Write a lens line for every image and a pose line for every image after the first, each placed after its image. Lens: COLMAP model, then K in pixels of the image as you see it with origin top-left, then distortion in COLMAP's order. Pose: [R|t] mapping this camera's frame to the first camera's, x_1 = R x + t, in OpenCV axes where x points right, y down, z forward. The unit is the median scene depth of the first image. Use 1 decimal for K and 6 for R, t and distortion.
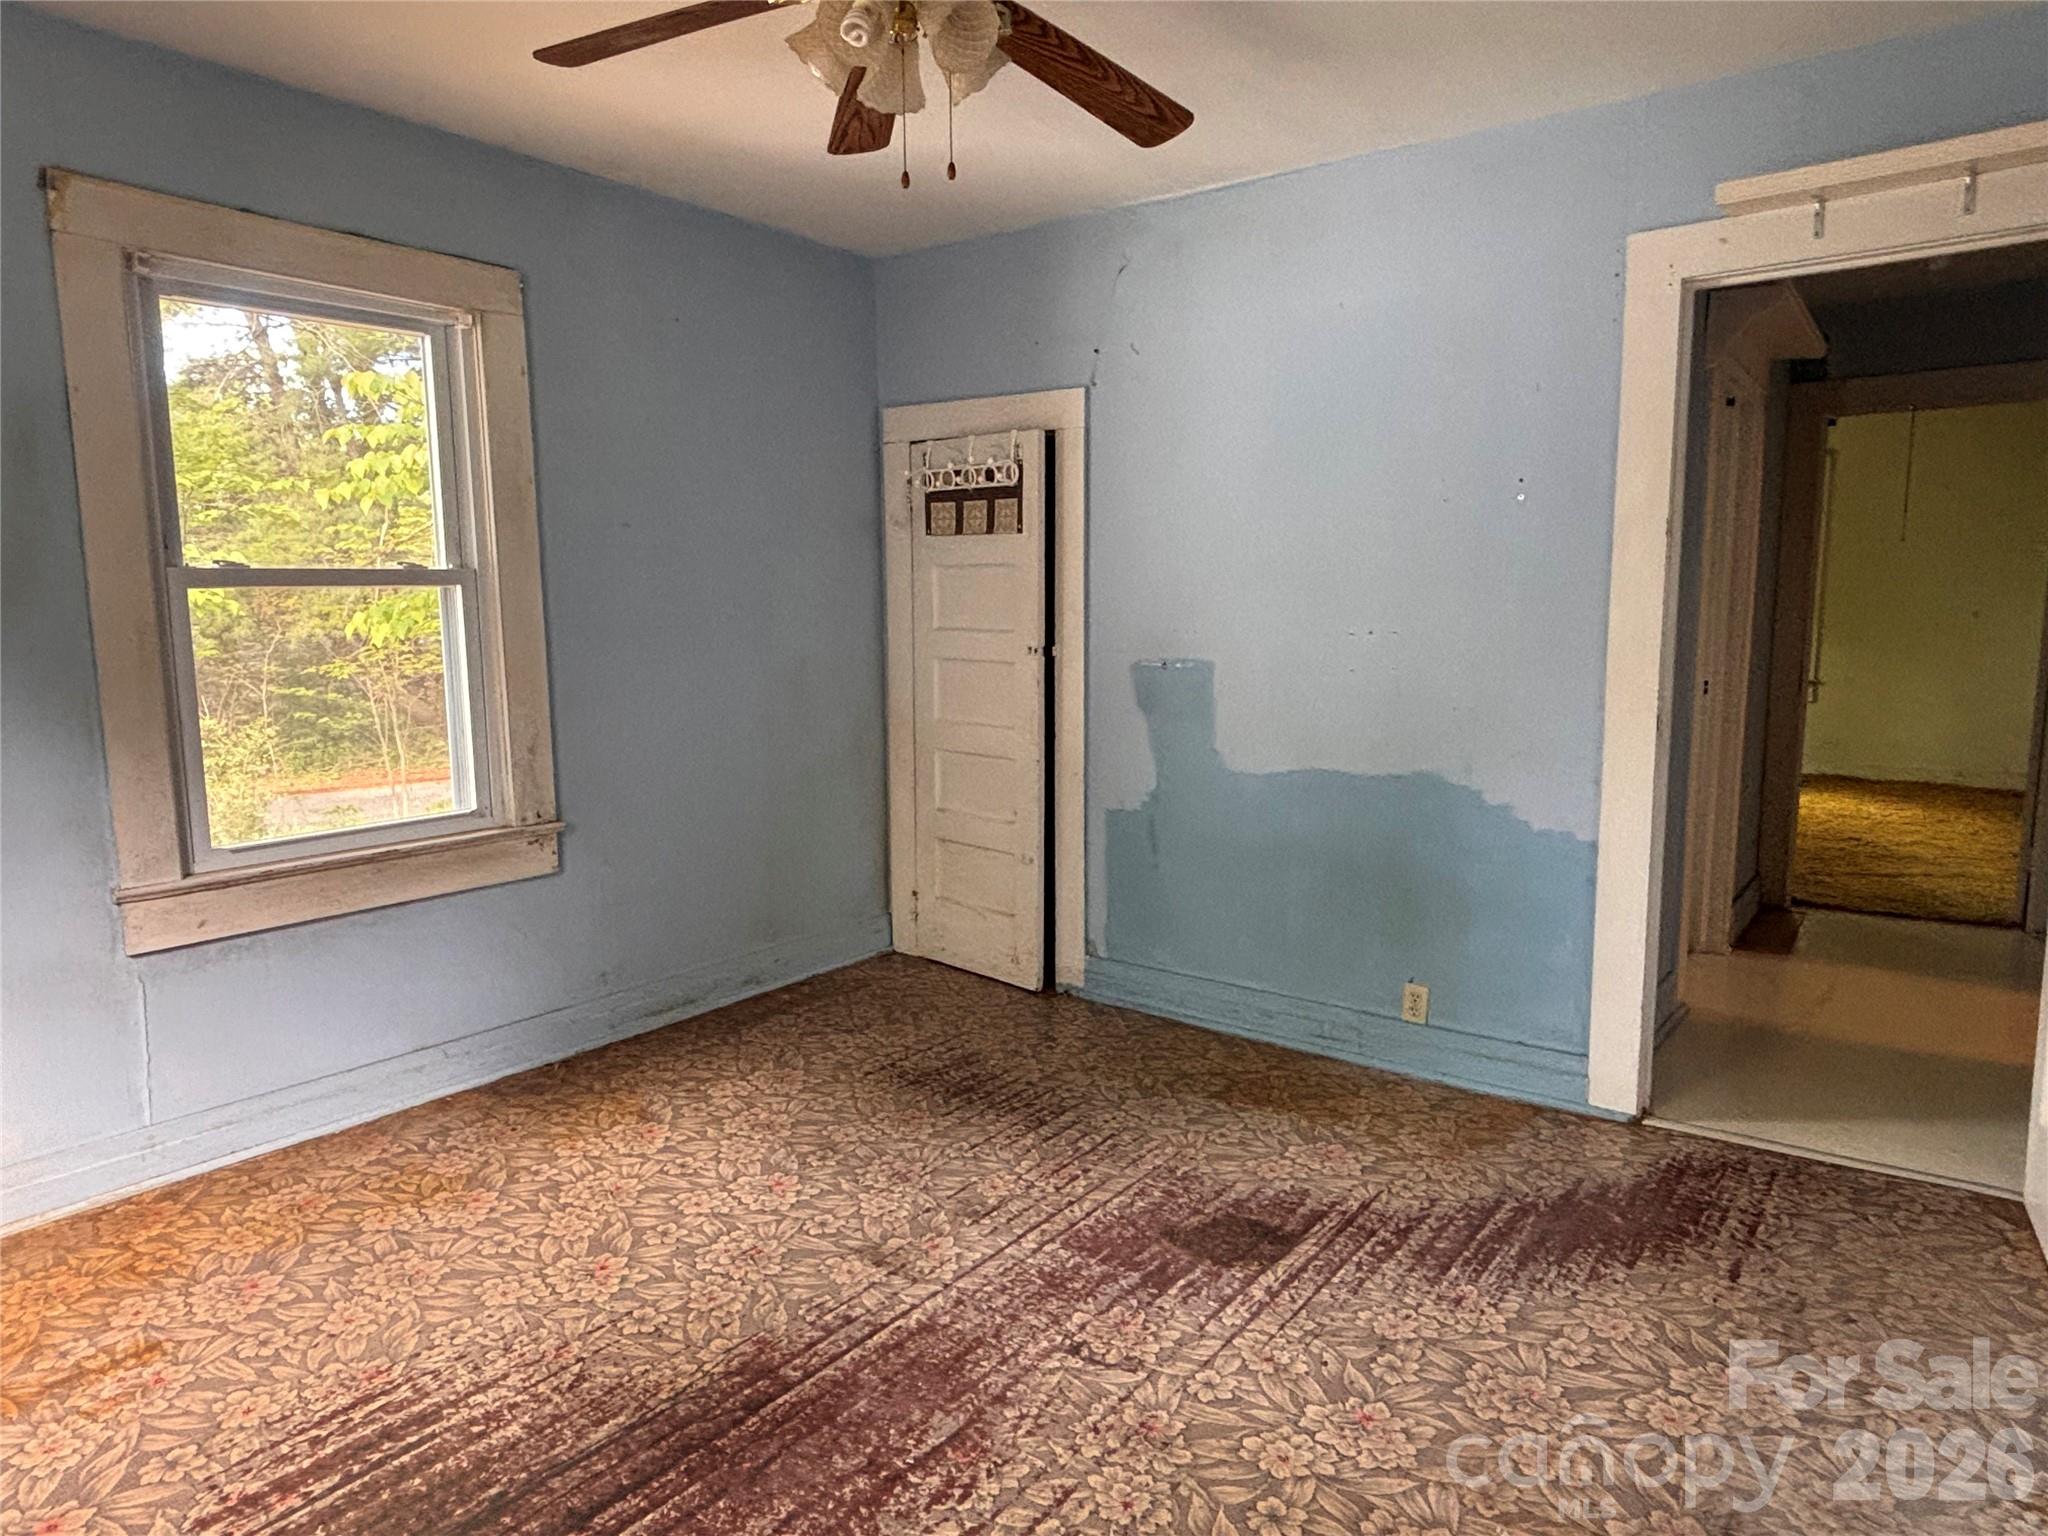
lens RADIAL K [[1246.9, 0, 1024.8], [0, 1246.9, 743.0], [0, 0, 1]] dist [-0.000457, -0.002370]
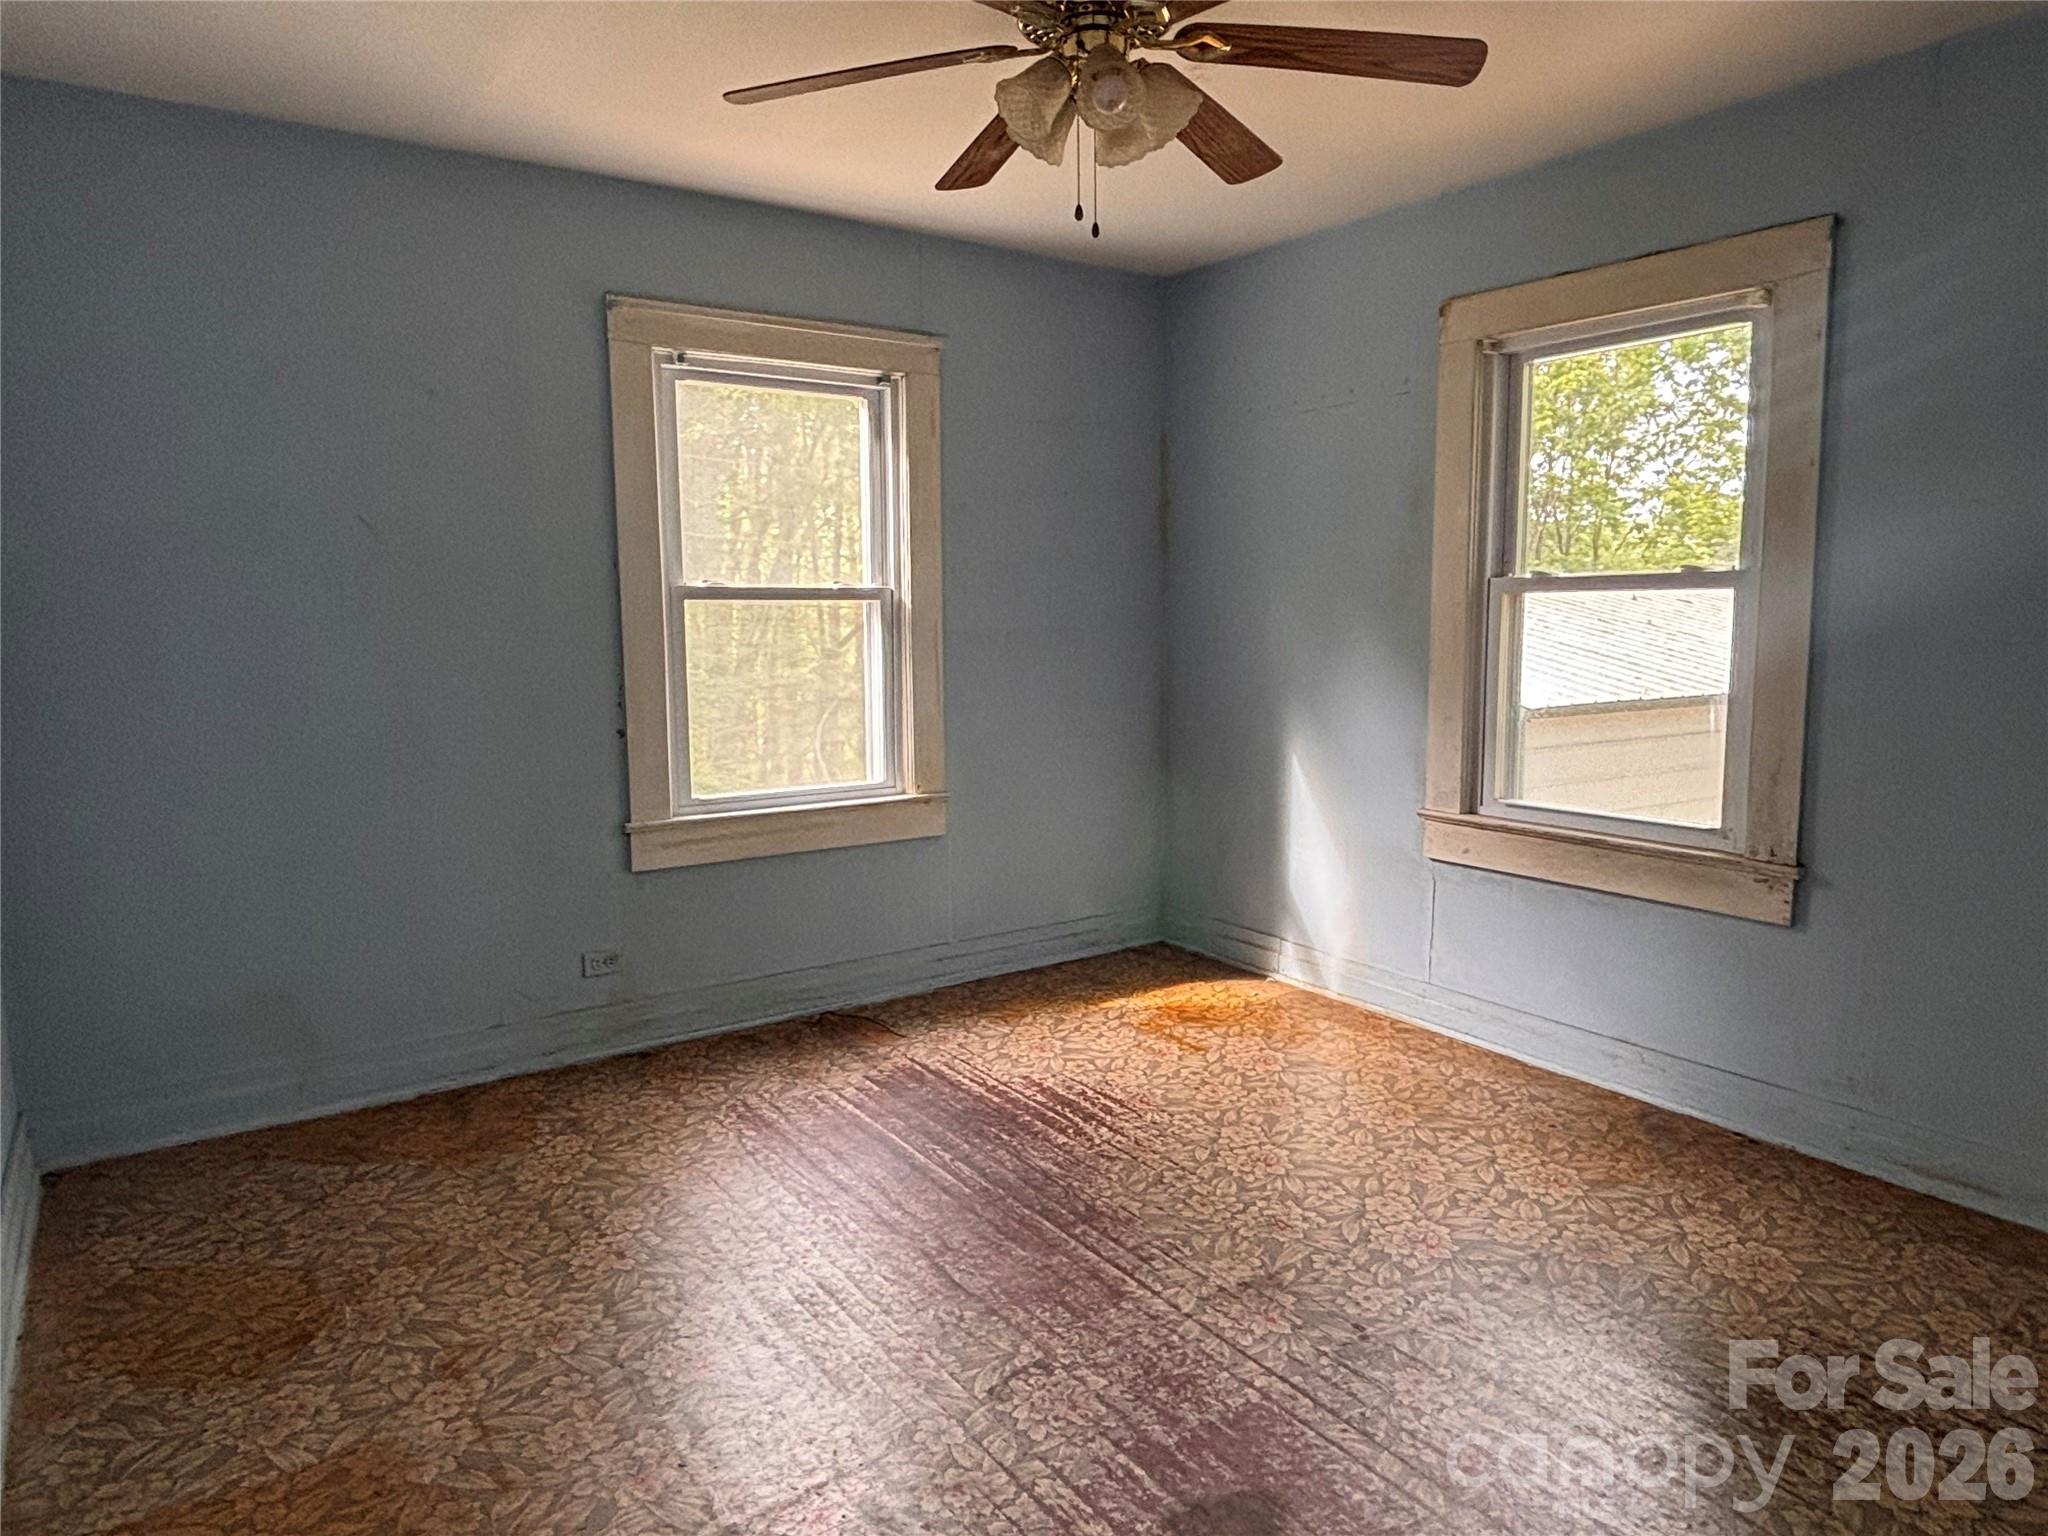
lens RADIAL K [[1258.3, 0, 1024.0], [0, 1258.3, 768.0], [0, 0, 1]] dist [0.000157, 0.000012]
pose [[-0.300870, 0.128286, -0.944997, 0.737786], [-0.102548, 0.980814, 0.165797, -0.115446], [0.948136, 0.146791, -0.281942, 0.949828]]
